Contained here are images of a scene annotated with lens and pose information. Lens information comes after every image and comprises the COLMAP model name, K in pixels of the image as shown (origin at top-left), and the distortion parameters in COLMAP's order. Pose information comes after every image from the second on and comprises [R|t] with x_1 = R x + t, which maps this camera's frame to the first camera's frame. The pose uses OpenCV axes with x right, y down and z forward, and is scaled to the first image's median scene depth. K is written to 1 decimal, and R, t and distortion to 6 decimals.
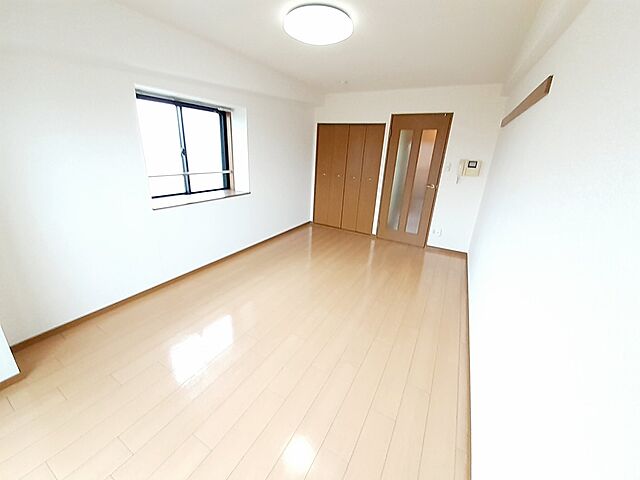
lens RADIAL K [[260.3, 0, 305.5], [0, 260.3, 232.3], [0, 0, 1]] dist [-0.009656, -0.004041]
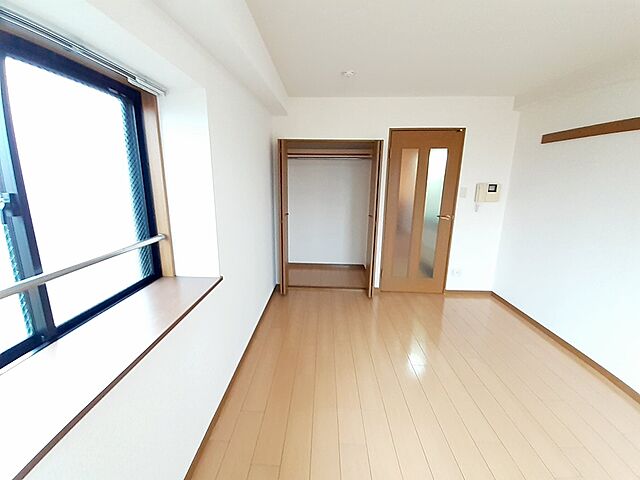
lens RADIAL K [[260.3, 0, 319.7], [0, 260.3, 234.8], [0, 0, 1]] dist [-0.009656, -0.004041]
pose [[0.885324, -0.136177, 0.444587, -0.229652], [0.174585, 0.983548, -0.046396, -0.161066], [-0.430955, 0.118694, 0.894533, 0.471591]]
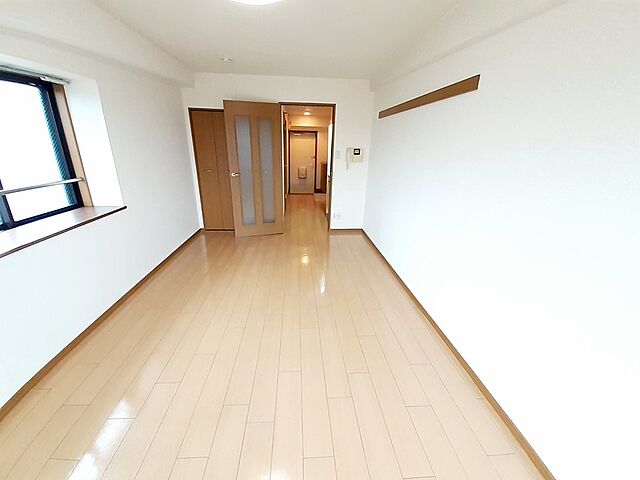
lens RADIAL K [[260.3, 0, 323.6], [0, 260.3, 233.9], [0, 0, 1]] dist [-0.009656, -0.004041]
pose [[0.812019, -0.212509, 0.543567, -0.160463], [0.188543, 0.976932, 0.100276, -0.048033], [-0.552338, 0.021060, 0.833354, 0.126616]]
